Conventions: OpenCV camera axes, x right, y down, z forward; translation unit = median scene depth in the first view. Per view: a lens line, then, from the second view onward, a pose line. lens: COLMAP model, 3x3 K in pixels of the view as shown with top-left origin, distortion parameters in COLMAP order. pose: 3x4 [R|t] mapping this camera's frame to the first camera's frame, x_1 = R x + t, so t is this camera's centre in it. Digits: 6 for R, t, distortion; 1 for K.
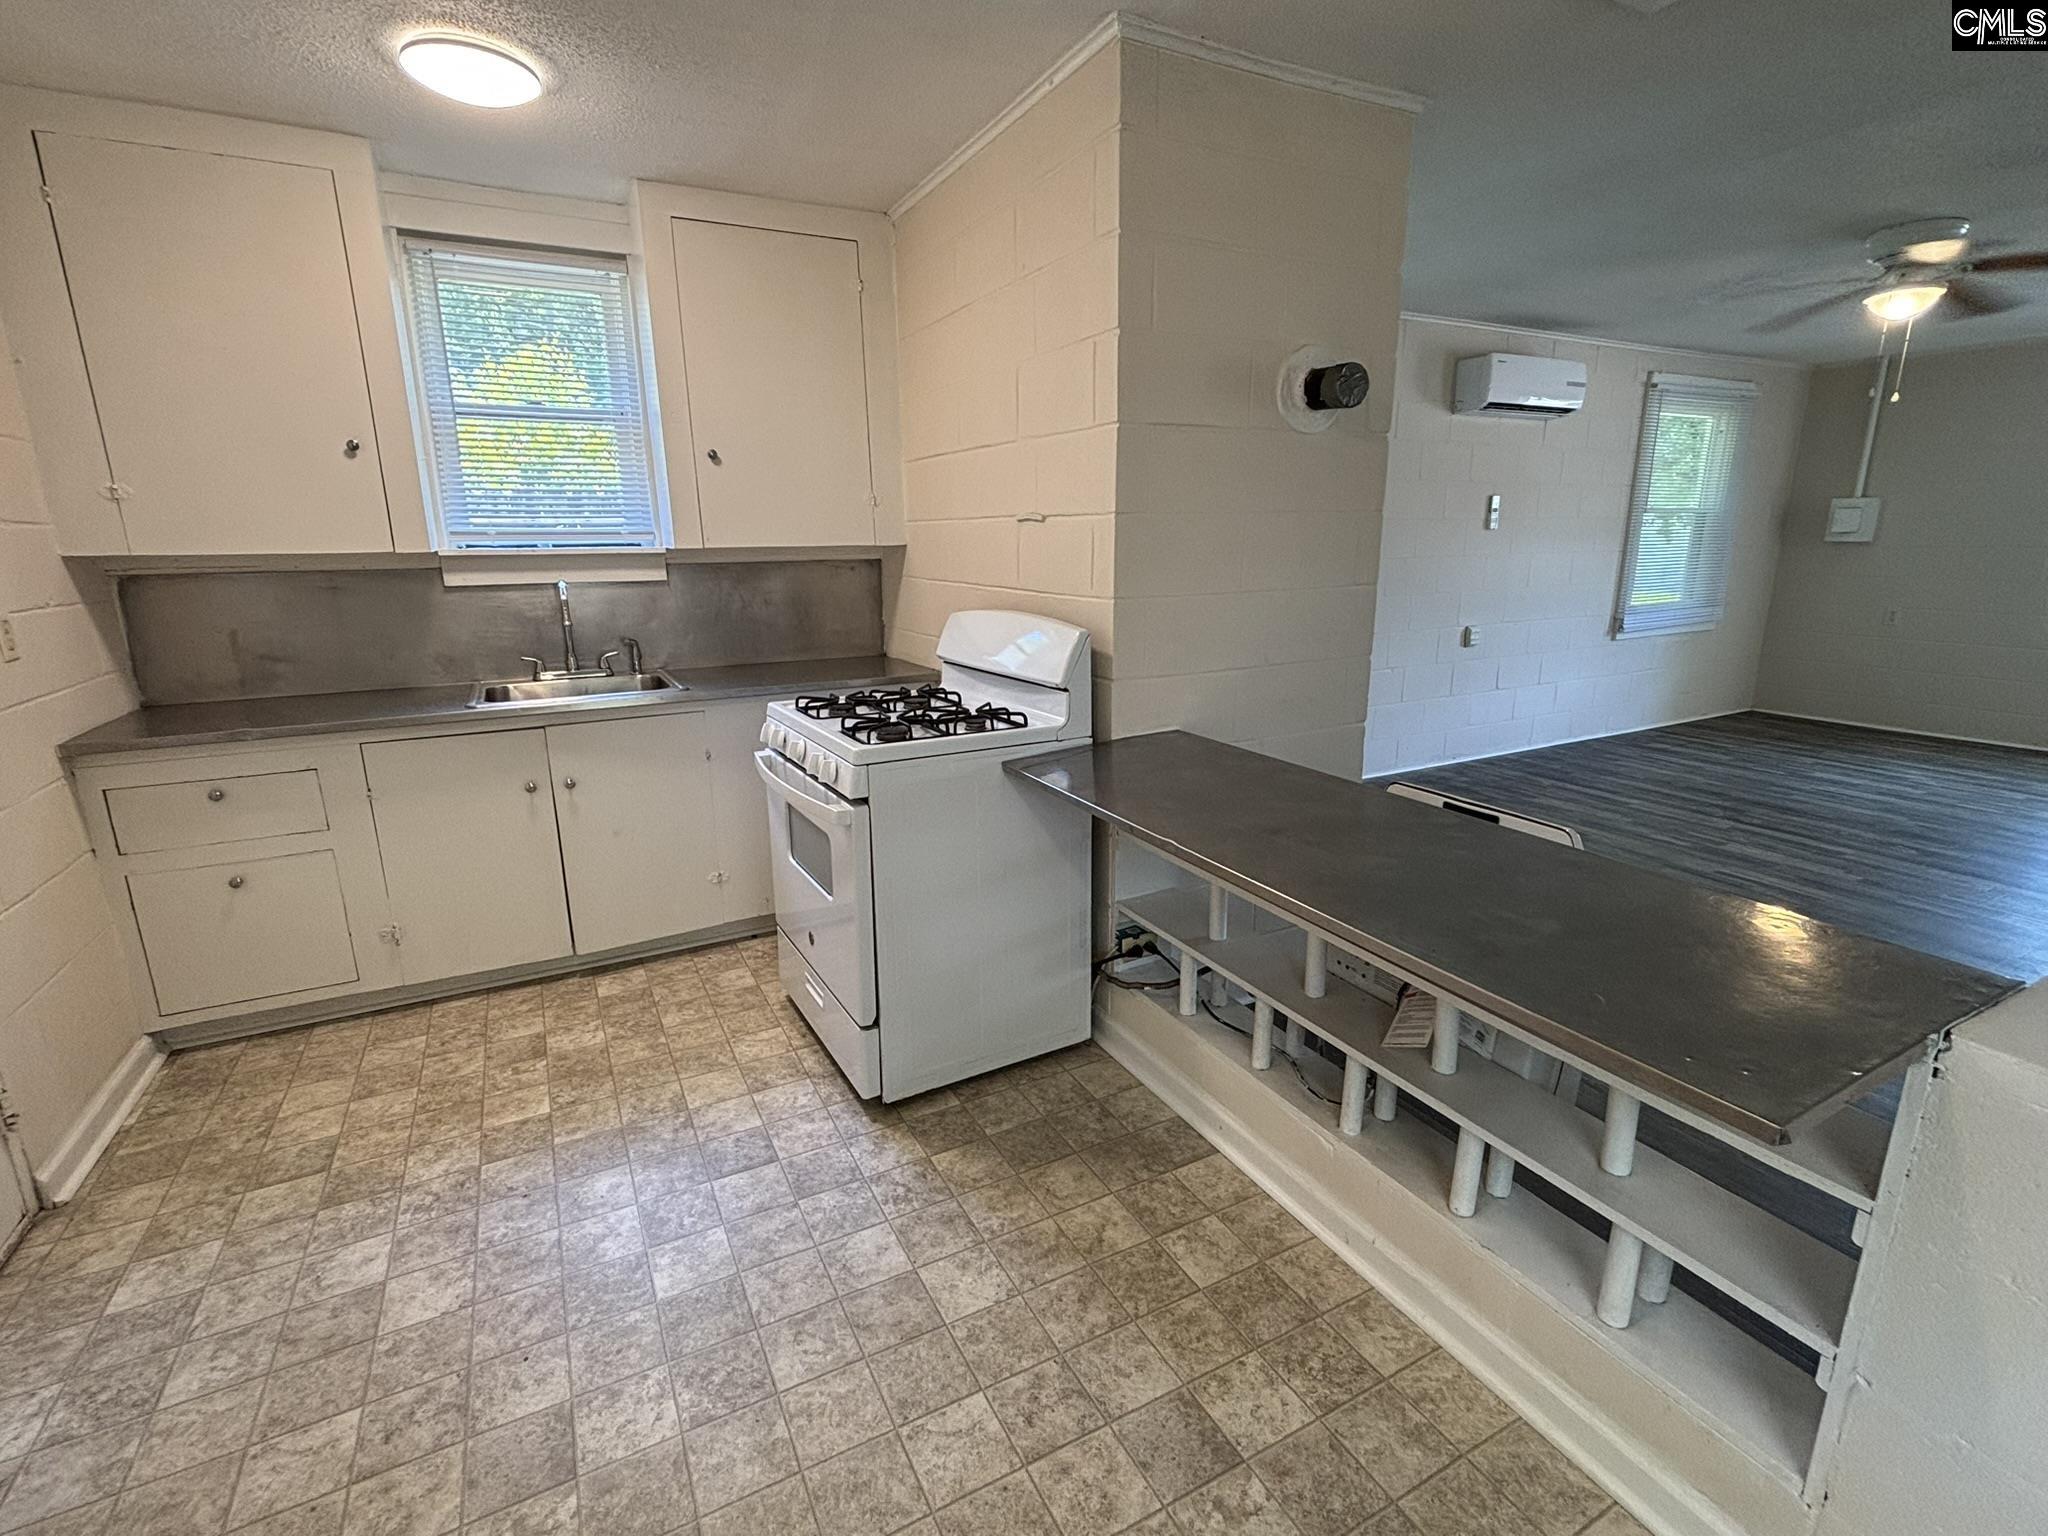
lens RADIAL K [[946.0, 0, 1039.5], [0, 946.0, 758.6], [0, 0, 1]] dist [-0.003334, 0.008128]
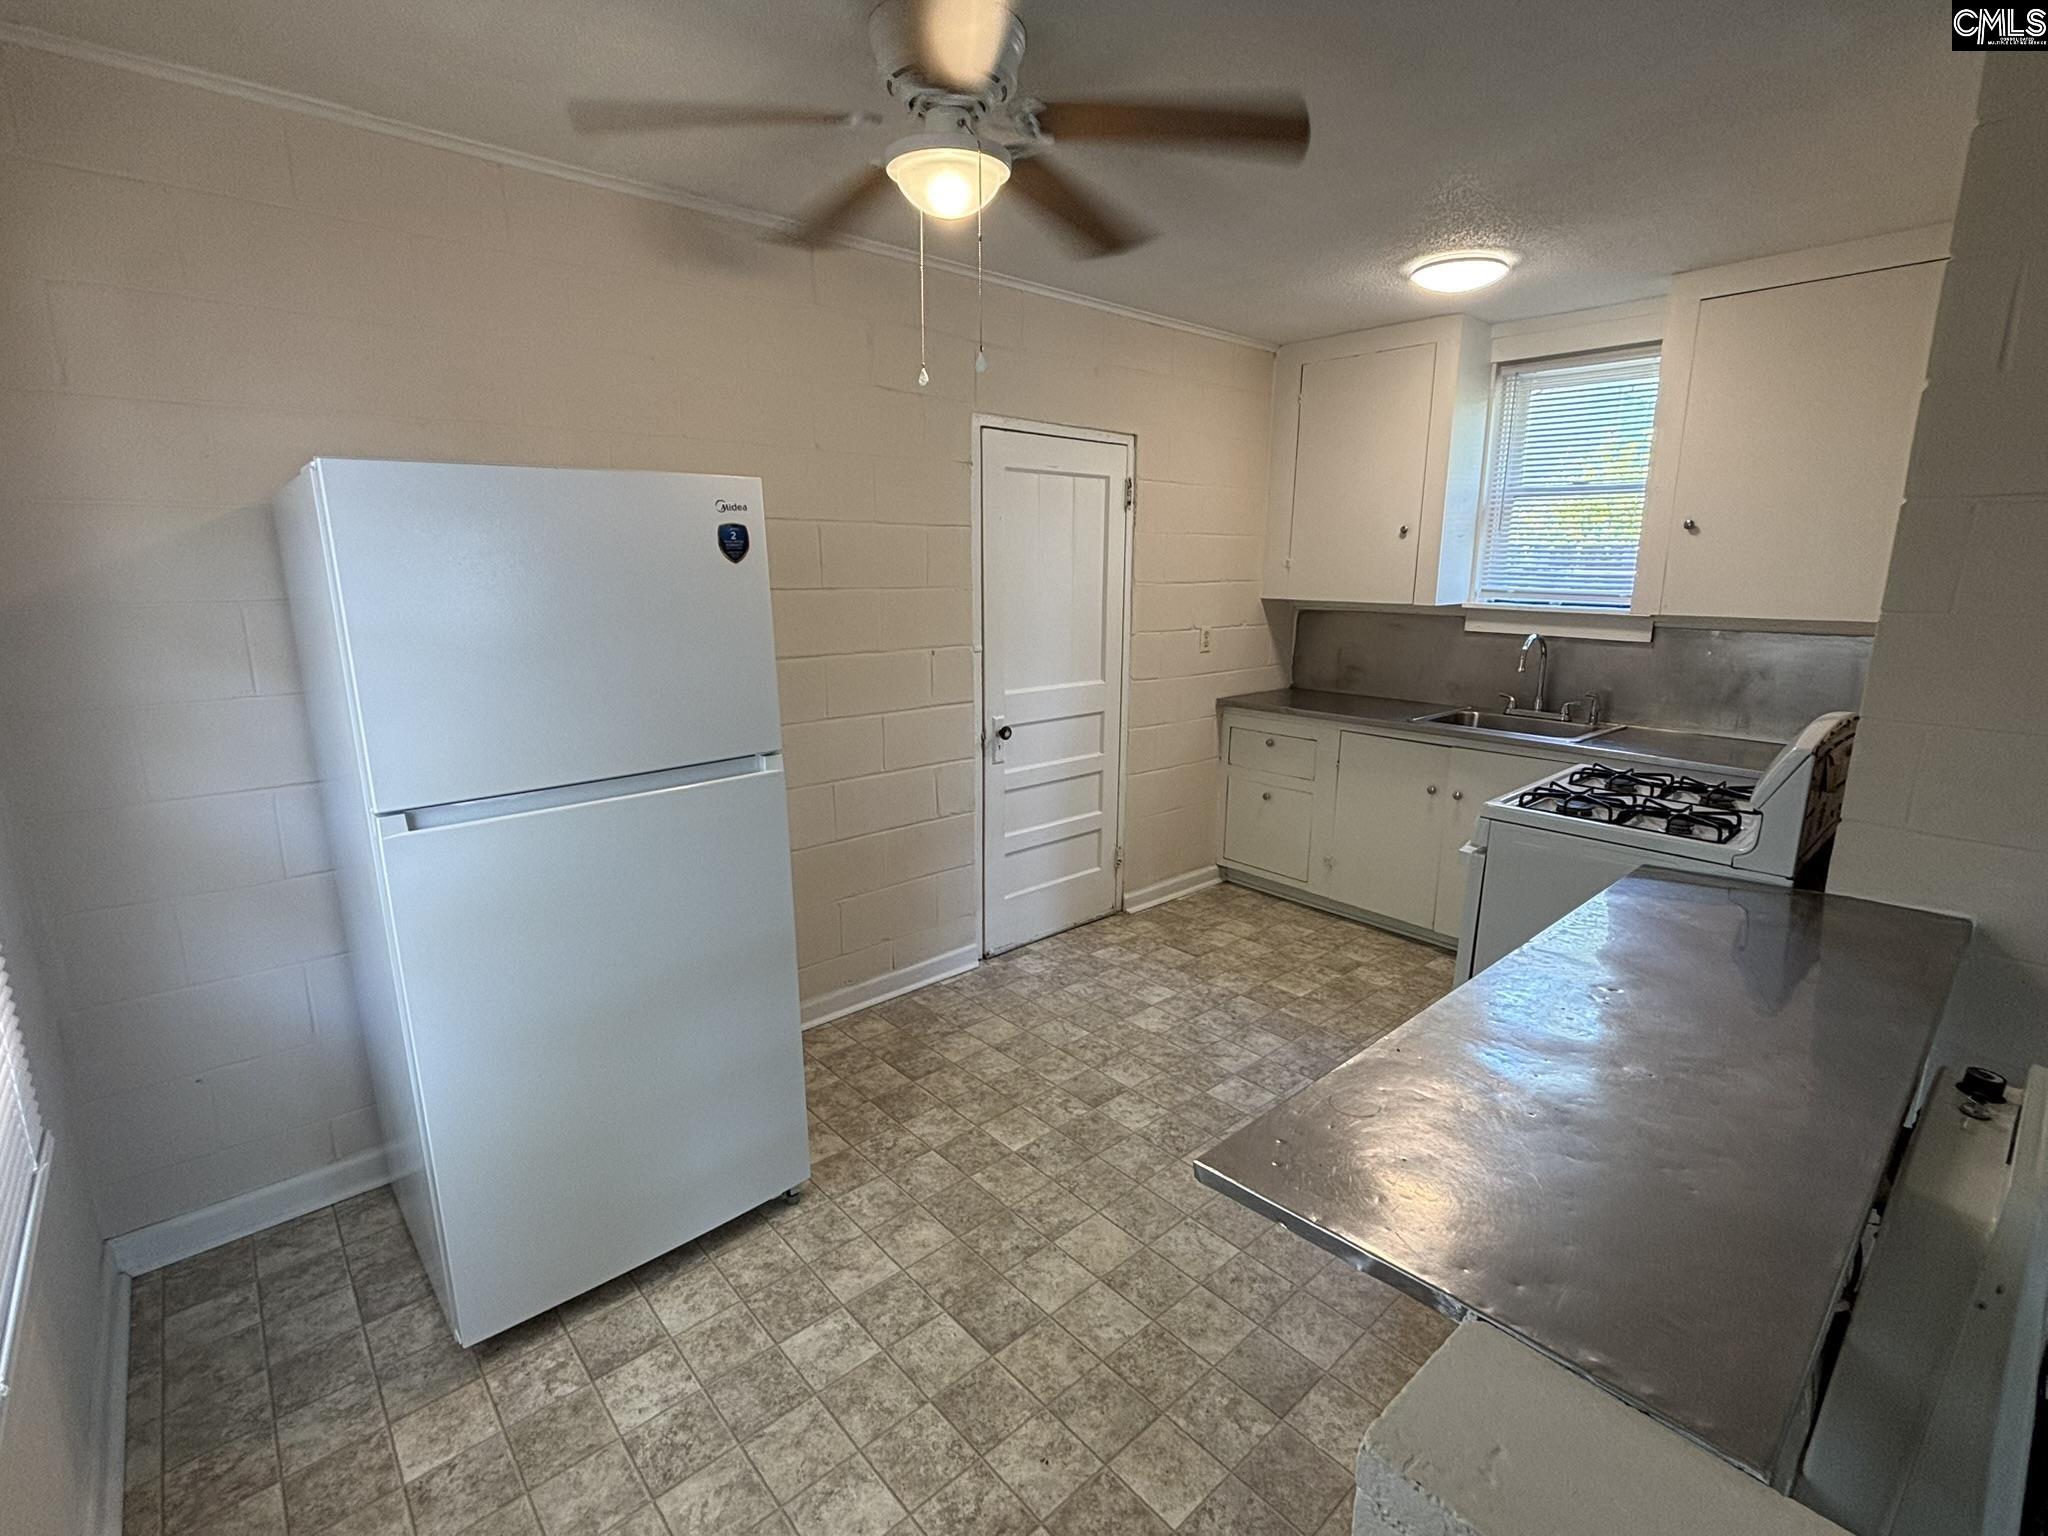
lens RADIAL K [[946.4, 0, 1024.0], [0, 946.4, 768.0], [0, 0, 1]] dist [-0.002687, -0.000472]
pose [[0.241897, 0.219290, -0.945197, 0.621201], [-0.238617, 0.957656, 0.161113, -0.084444], [0.940504, 0.186567, 0.283981, 0.124323]]
